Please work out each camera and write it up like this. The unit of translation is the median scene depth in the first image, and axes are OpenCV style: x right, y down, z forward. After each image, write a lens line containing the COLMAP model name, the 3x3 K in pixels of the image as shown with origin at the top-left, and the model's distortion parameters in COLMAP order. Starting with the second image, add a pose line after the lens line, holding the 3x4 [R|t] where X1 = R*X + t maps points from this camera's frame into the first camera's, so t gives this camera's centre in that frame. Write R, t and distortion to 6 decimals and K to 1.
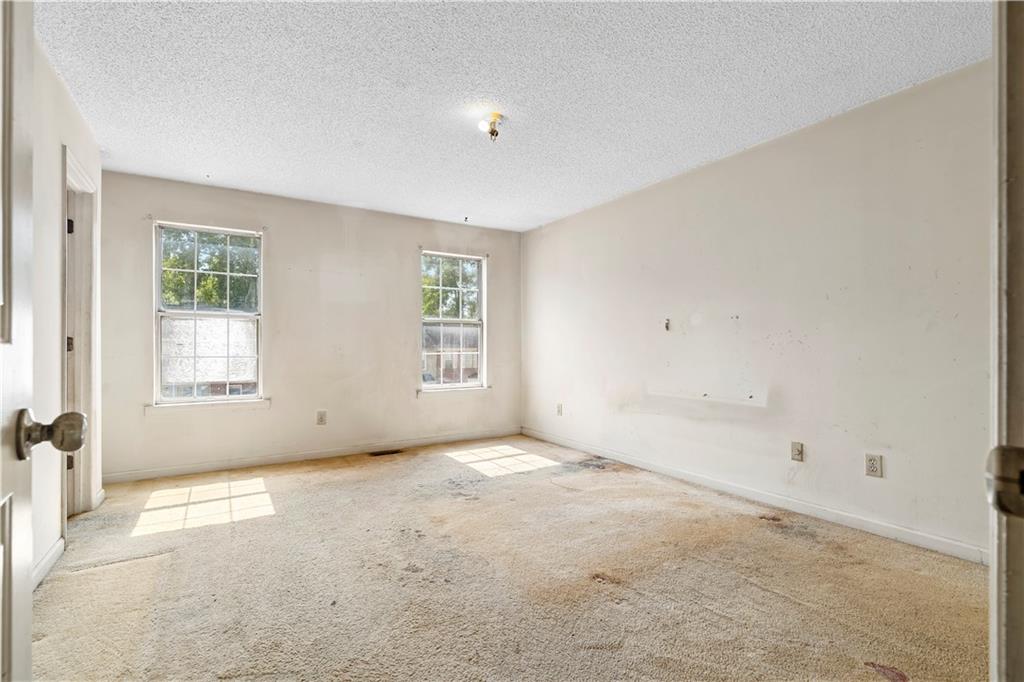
lens RADIAL K [[464.6, 0, 505.1], [0, 464.6, 342.6], [0, 0, 1]] dist [-0.013327, 0.004259]
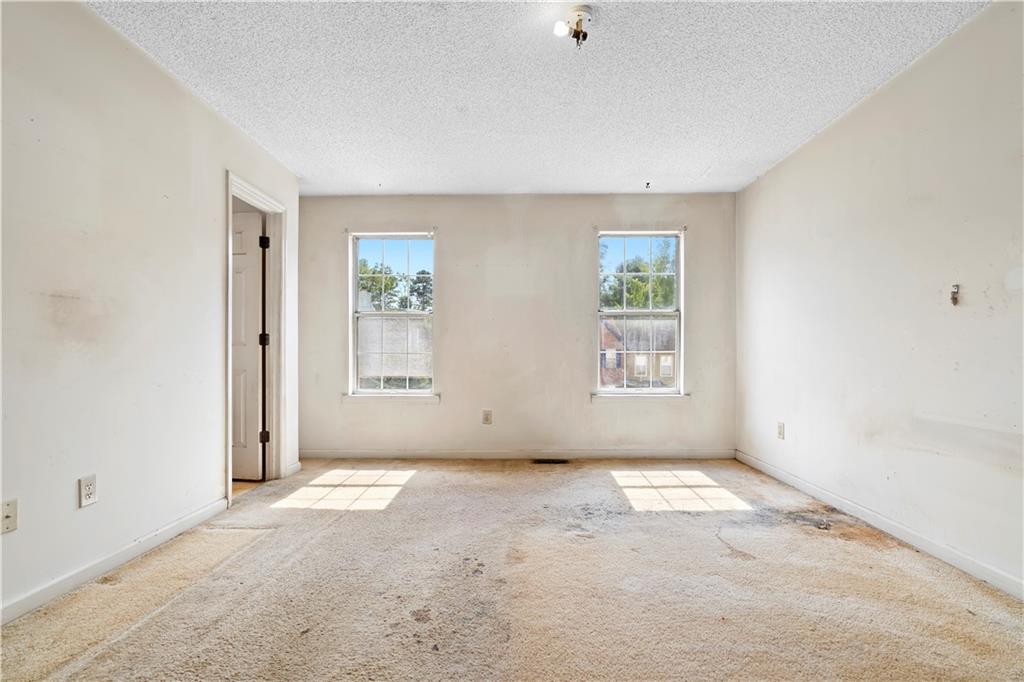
lens RADIAL K [[464.6, 0, 515.9], [0, 464.6, 350.7], [0, 0, 1]] dist [-0.013327, 0.004259]
pose [[0.841428, -0.002295, -0.540365, 0.199685], [0.004005, 0.999990, 0.001990, 0.025015], [0.540355, -0.003838, 0.841428, 0.244955]]
